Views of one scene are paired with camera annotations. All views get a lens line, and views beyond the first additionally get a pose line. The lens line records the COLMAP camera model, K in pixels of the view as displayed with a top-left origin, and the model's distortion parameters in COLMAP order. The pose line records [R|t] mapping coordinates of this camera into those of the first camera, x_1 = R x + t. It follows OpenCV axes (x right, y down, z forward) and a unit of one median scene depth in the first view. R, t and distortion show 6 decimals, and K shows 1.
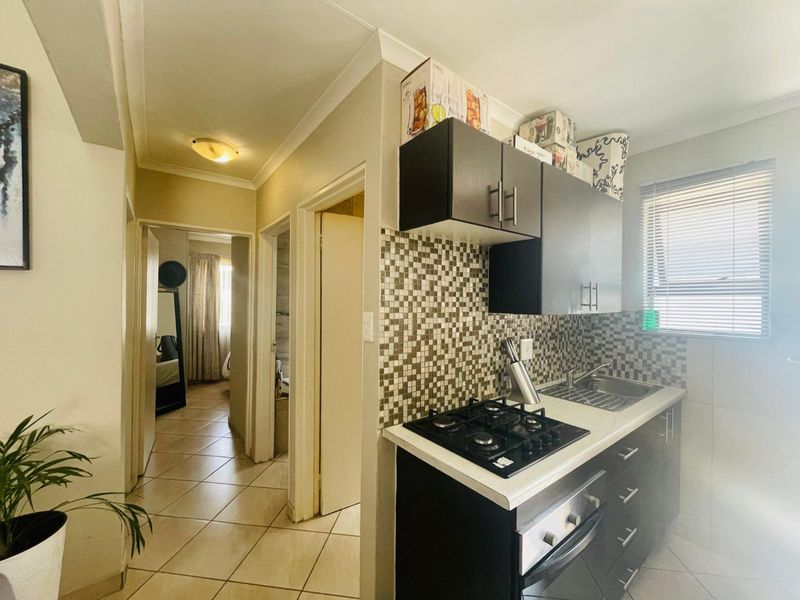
lens RADIAL K [[324.7, 0, 398.0], [0, 324.7, 299.9], [0, 0, 1]] dist [-0.004577, 0.000768]
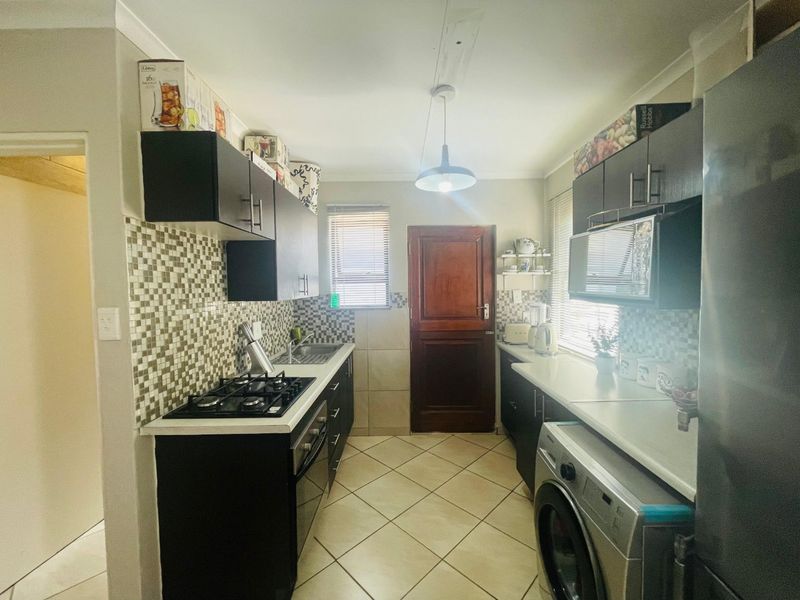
lens RADIAL K [[324.7, 0, 402.0], [0, 324.7, 299.3], [0, 0, 1]] dist [-0.004577, 0.000768]
pose [[0.603453, -0.051515, 0.795733, -0.284142], [0.018319, 0.998543, 0.050752, -0.015449], [-0.797188, -0.016049, 0.603518, -0.170224]]
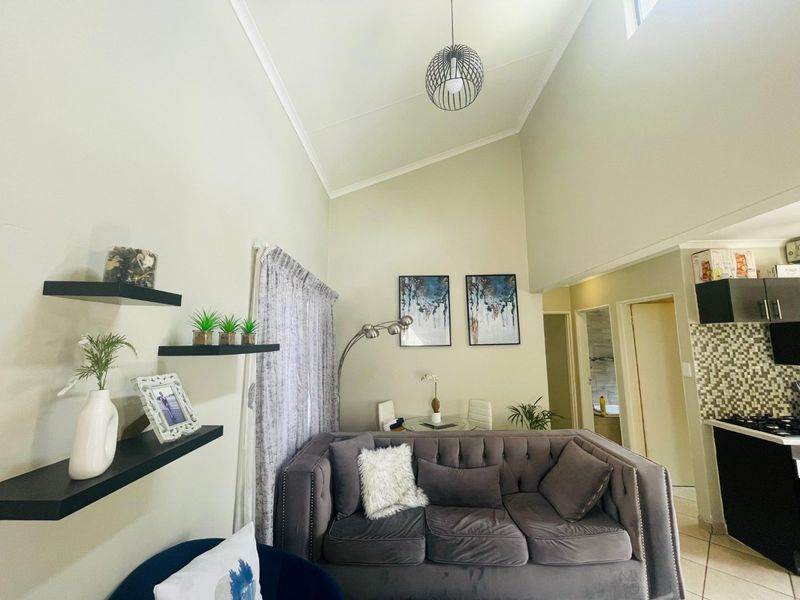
lens RADIAL K [[324.7, 0, 399.7], [0, 324.7, 299.9], [0, 0, 1]] dist [-0.004577, 0.000768]
pose [[0.790173, -0.095600, -0.605382, -0.229524], [0.015228, 0.990517, -0.136543, -0.100853], [0.612695, 0.098674, 0.784135, -1.696639]]
